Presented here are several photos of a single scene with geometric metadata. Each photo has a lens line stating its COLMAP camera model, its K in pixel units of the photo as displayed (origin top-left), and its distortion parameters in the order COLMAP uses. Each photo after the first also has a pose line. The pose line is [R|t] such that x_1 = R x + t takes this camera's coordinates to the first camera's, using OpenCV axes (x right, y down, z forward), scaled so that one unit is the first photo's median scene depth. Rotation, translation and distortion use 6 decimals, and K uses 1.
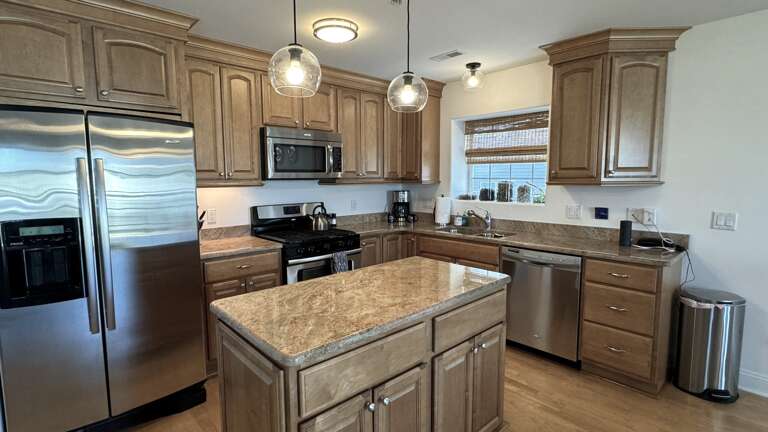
lens RADIAL K [[374.6, 0, 385.5], [0, 374.6, 221.2], [0, 0, 1]] dist [-0.000574, -0.000148]
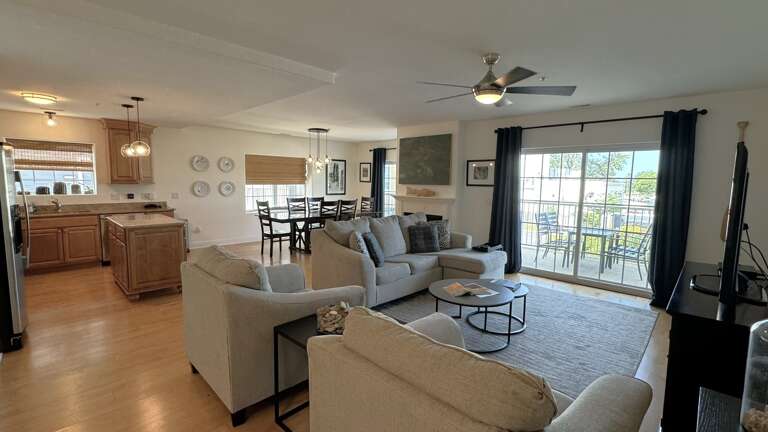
lens RADIAL K [[348.1, 0, 377.4], [0, 348.1, 216.8], [0, 0, 1]] dist [0.000476, 0.000322]
pose [[-0.032119, -0.104193, 0.994038, -1.392683], [0.108550, 0.988305, 0.107100, 0.033942], [-0.993572, 0.111343, -0.020434, -0.360522]]
